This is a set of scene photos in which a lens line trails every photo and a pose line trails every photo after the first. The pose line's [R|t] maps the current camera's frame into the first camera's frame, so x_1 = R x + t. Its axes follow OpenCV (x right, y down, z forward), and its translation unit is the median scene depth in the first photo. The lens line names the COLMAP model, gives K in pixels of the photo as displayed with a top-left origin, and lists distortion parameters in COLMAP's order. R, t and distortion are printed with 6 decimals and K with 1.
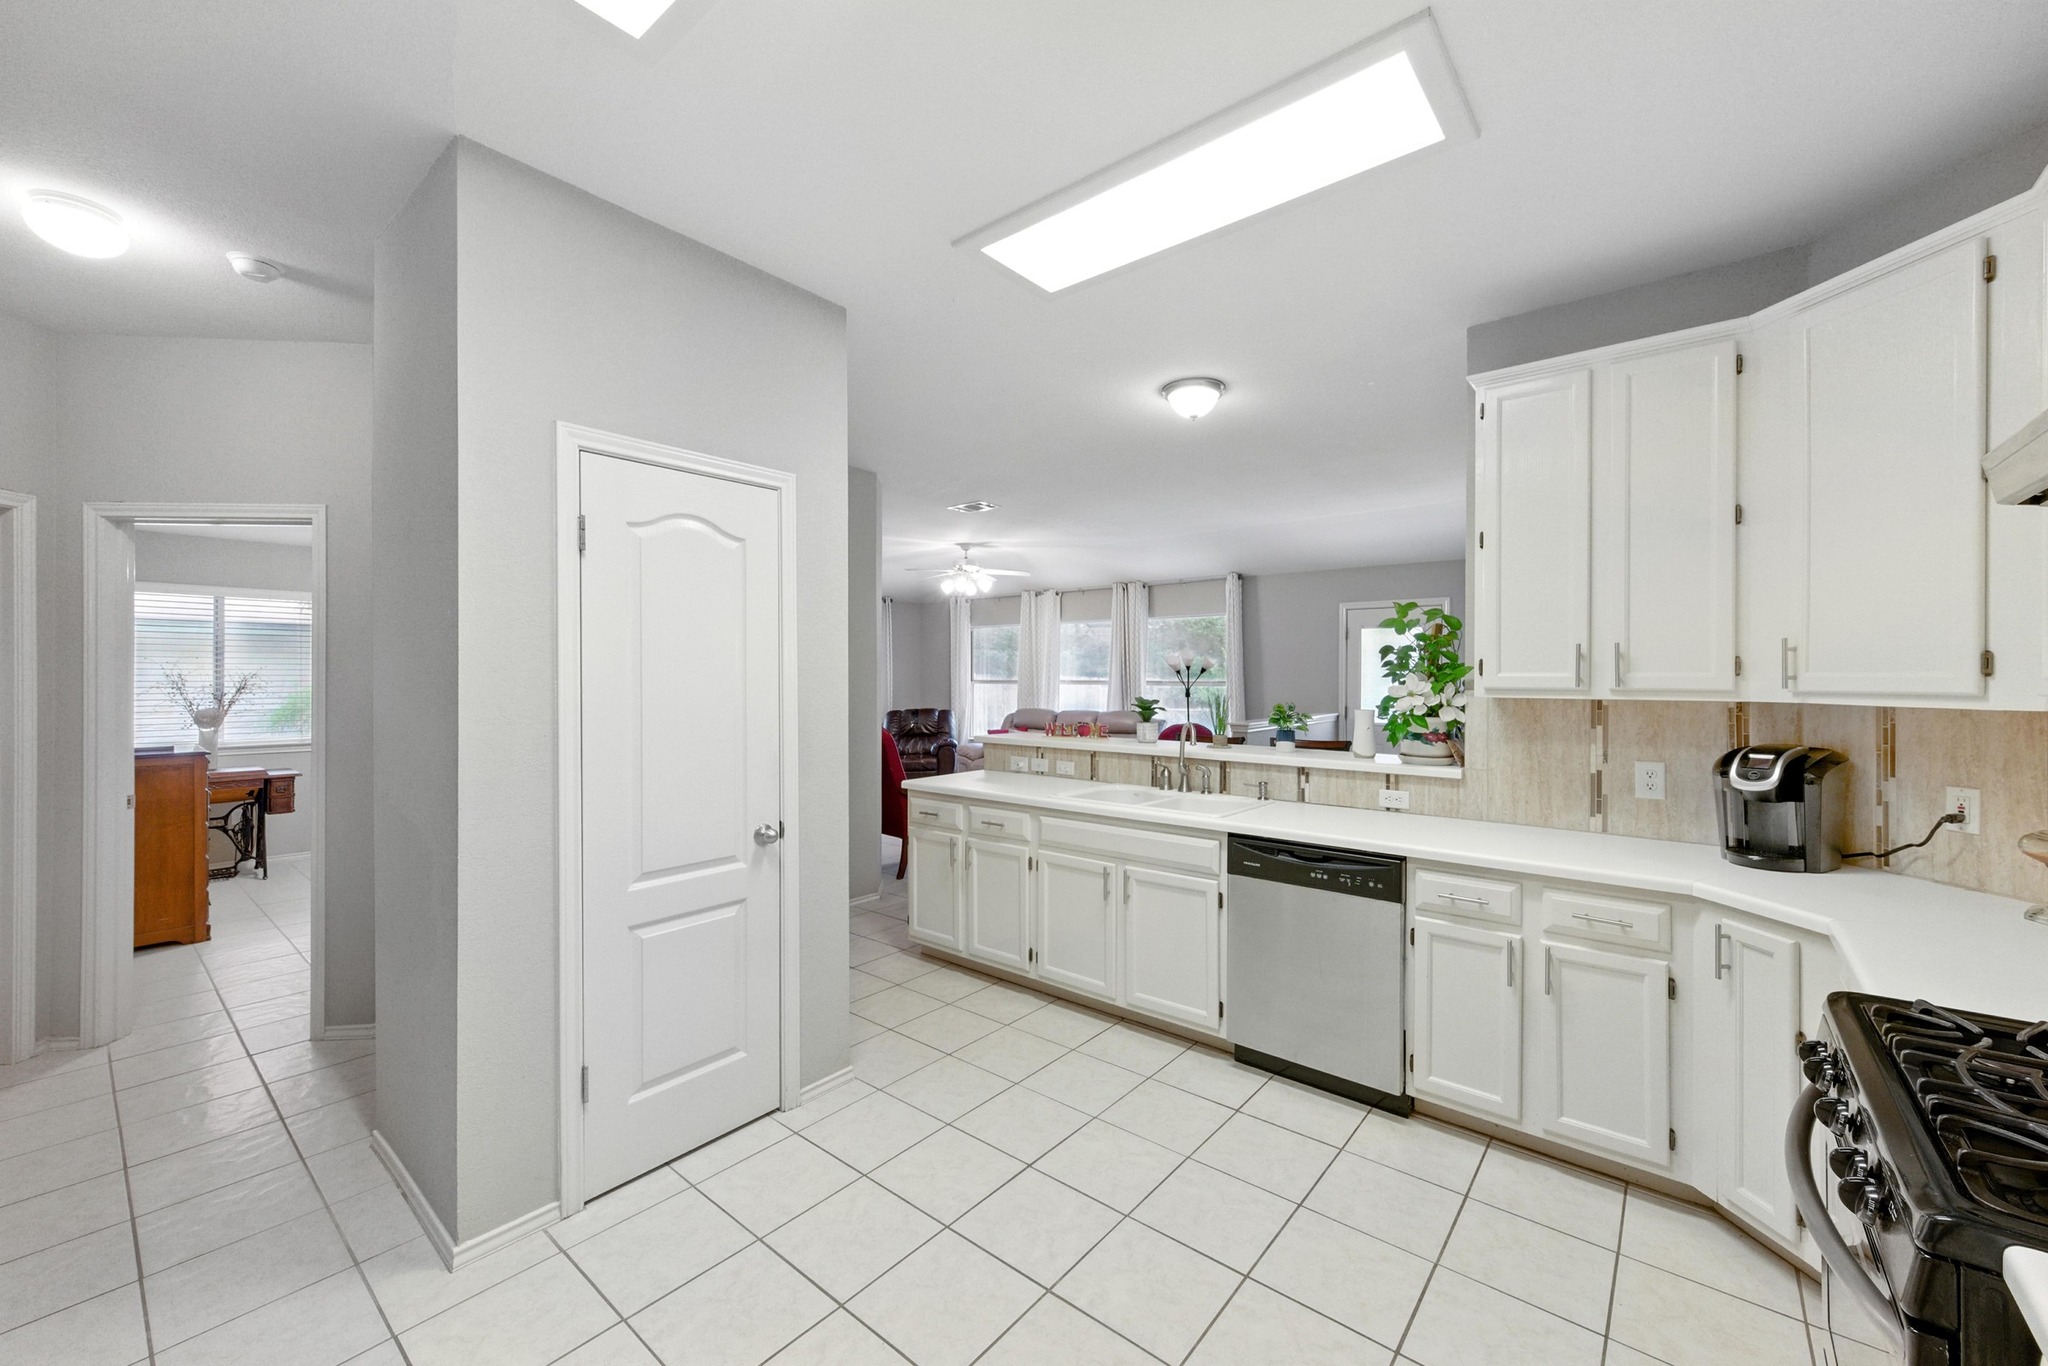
lens RADIAL K [[810.6, 0, 1007.7], [0, 810.6, 677.8], [0, 0, 1]] dist [0.004381, -0.000450]
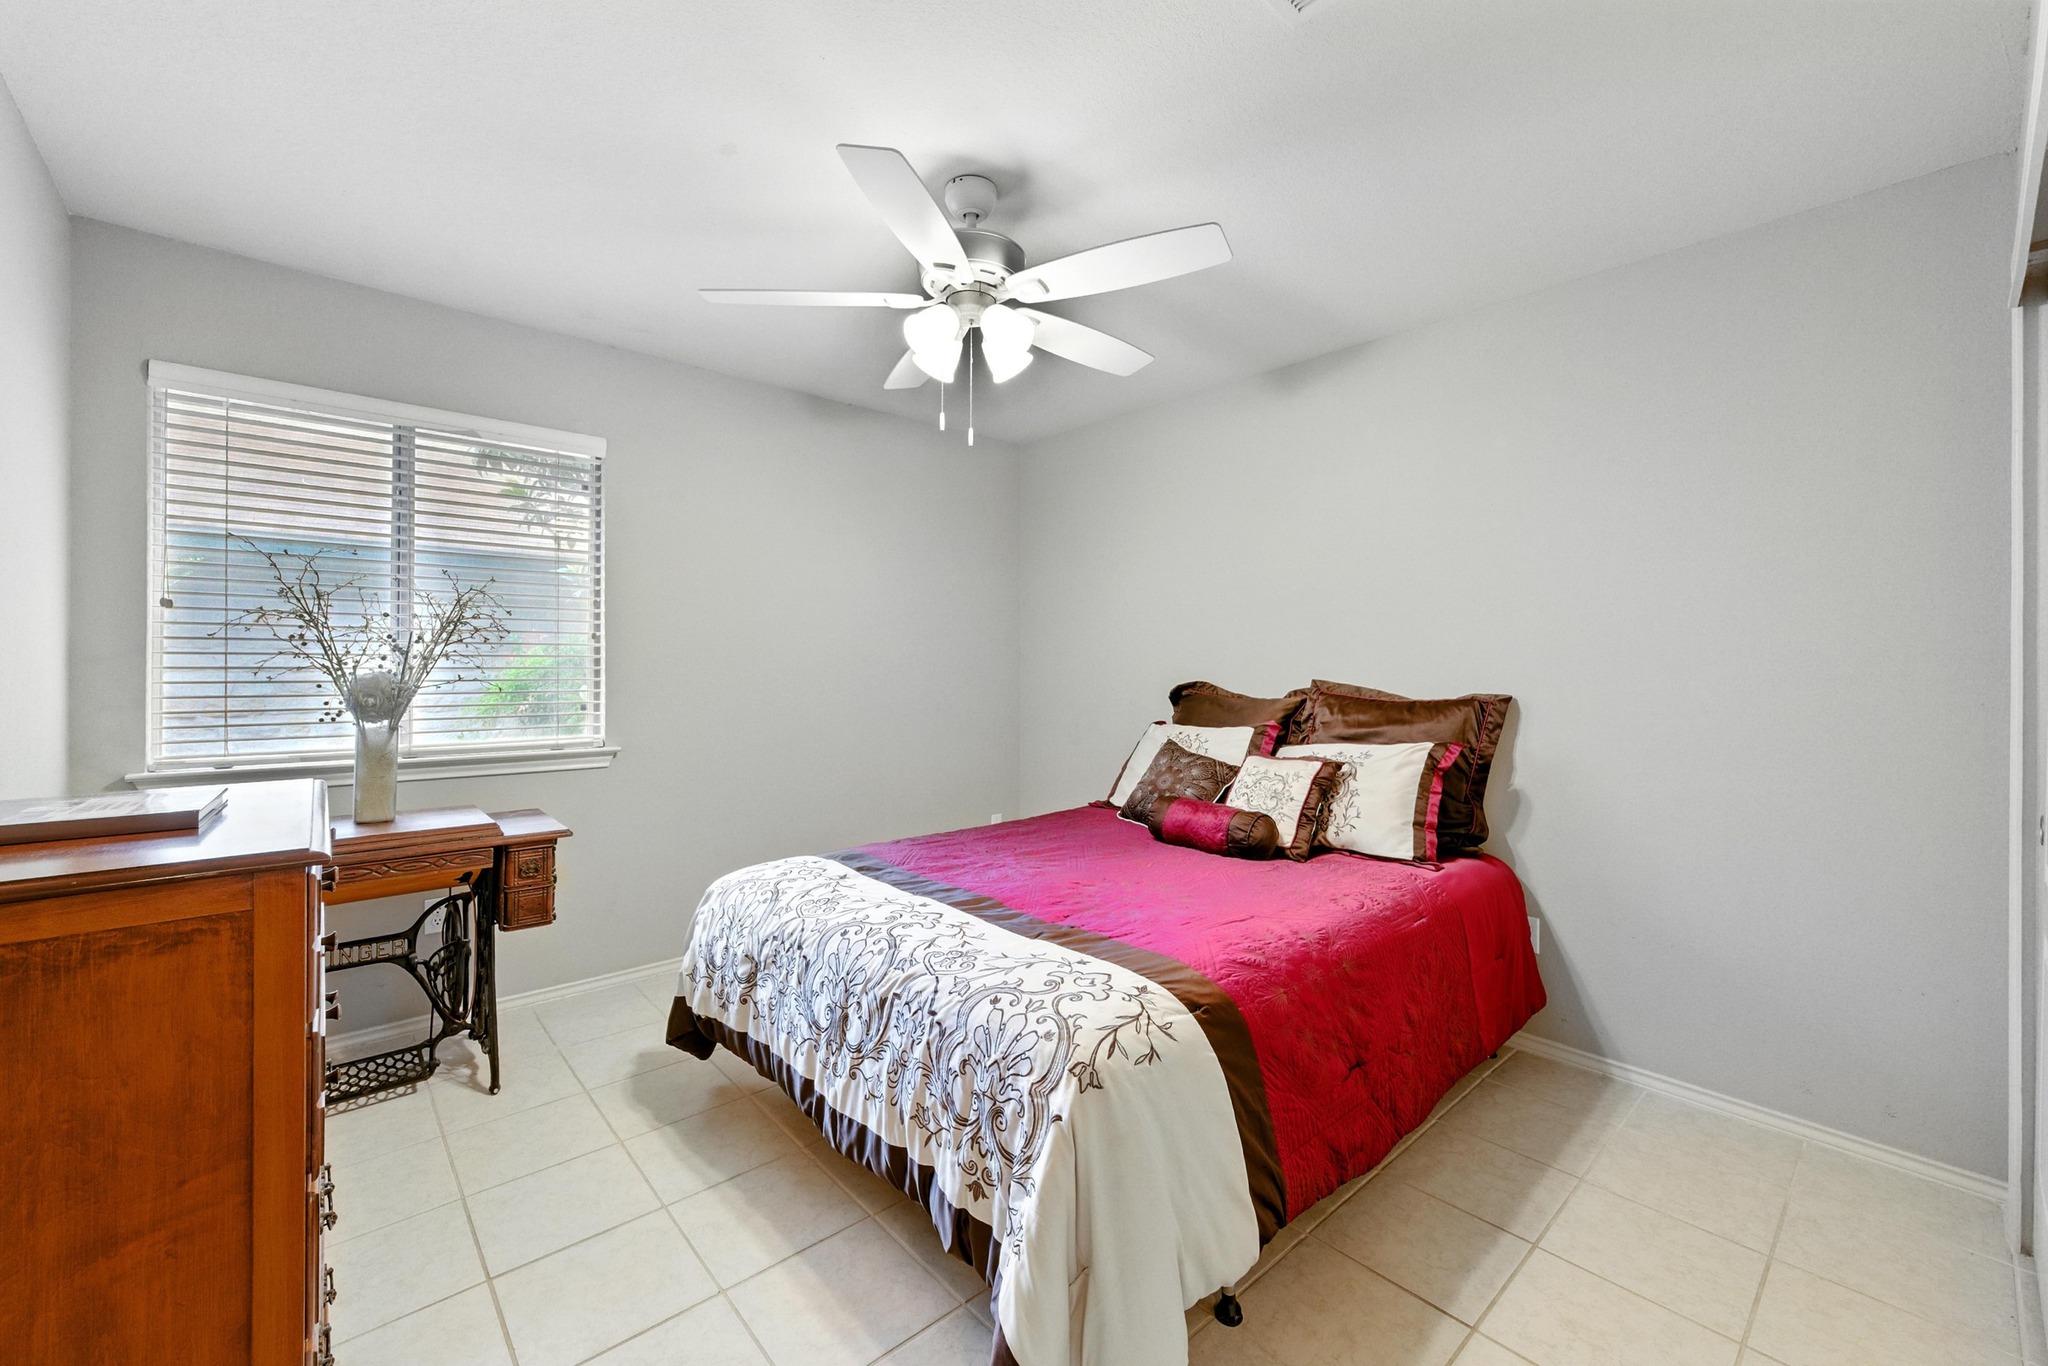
lens RADIAL K [[810.6, 0, 1010.9], [0, 810.6, 669.0], [0, 0, 1]] dist [0.004381, -0.000450]
pose [[0.990024, 0.007558, -0.140695, -0.590595], [-0.008506, 0.999945, -0.006137, 0.033866], [0.140641, 0.007273, 0.990034, 0.620768]]
